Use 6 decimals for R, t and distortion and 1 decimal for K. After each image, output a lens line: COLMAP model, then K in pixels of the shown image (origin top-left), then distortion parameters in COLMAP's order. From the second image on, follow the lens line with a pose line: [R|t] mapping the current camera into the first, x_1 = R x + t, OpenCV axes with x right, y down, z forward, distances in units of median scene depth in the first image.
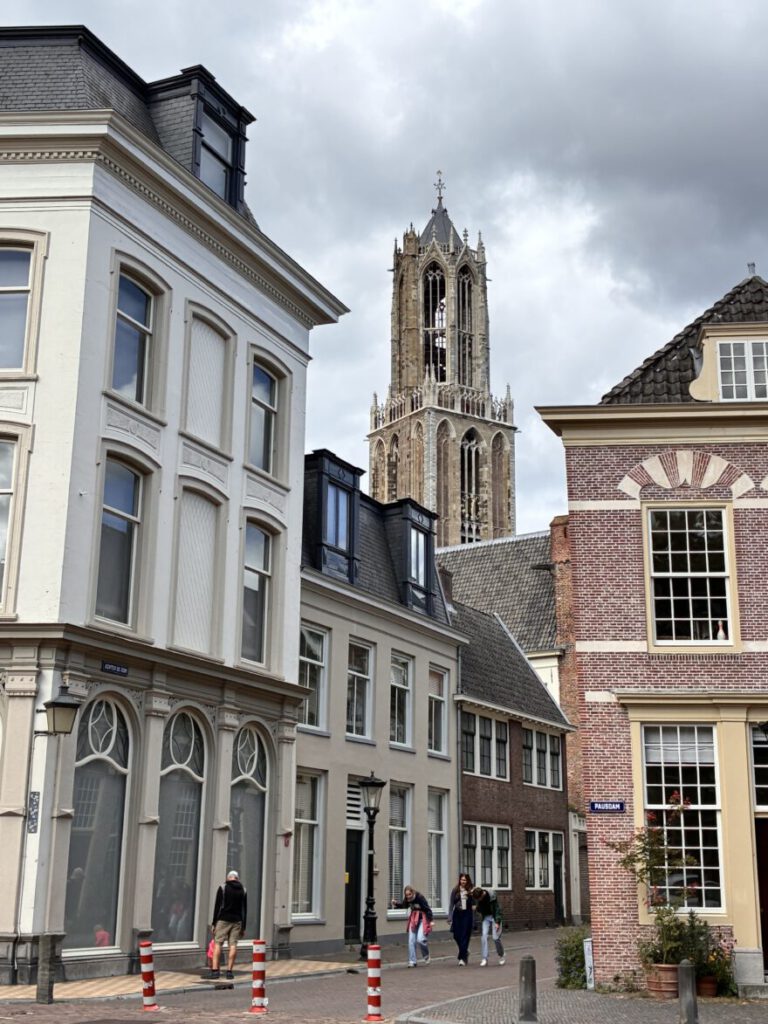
lens RADIAL K [[1387.8, 0, 384.0], [0, 1387.8, 512.0], [0, 0, 1]] dist [0.107989, -0.397105]
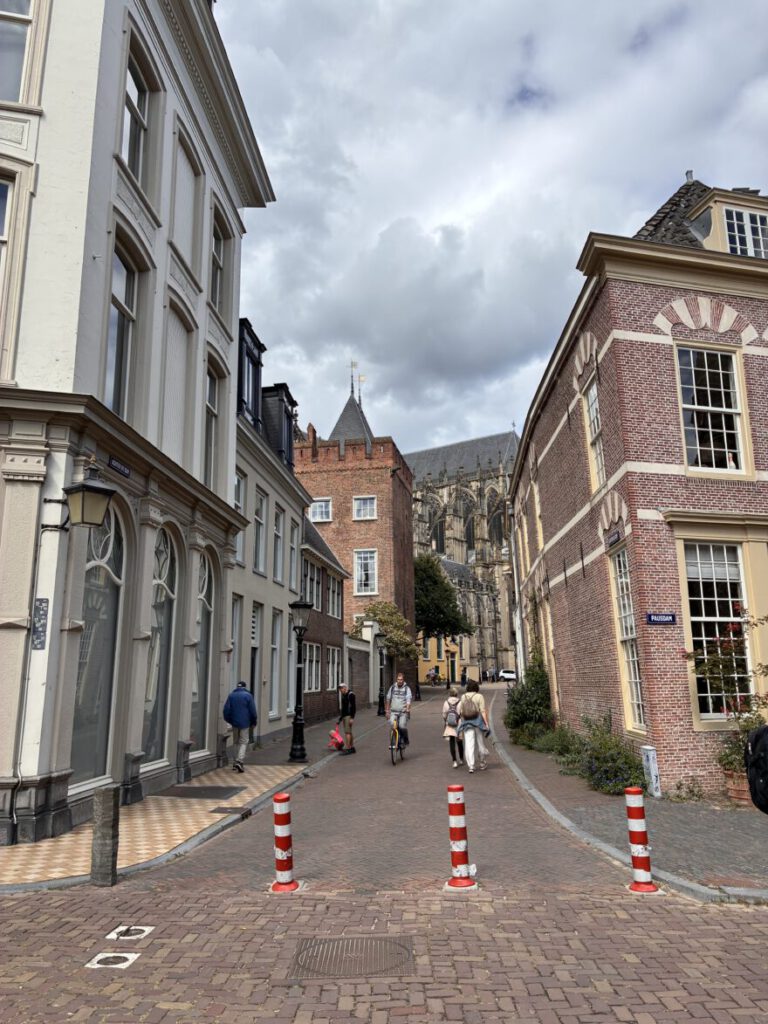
lens RADIAL K [[774.7, 0, 384.0], [0, 774.7, 512.0], [0, 0, 1]] dist [0.055649, -0.073206]
pose [[0.931786, 0.053671, 0.359019, -0.228694], [-0.070835, 0.996880, 0.034817, 0.120141], [-0.356031, -0.057873, 0.932680, 0.510823]]
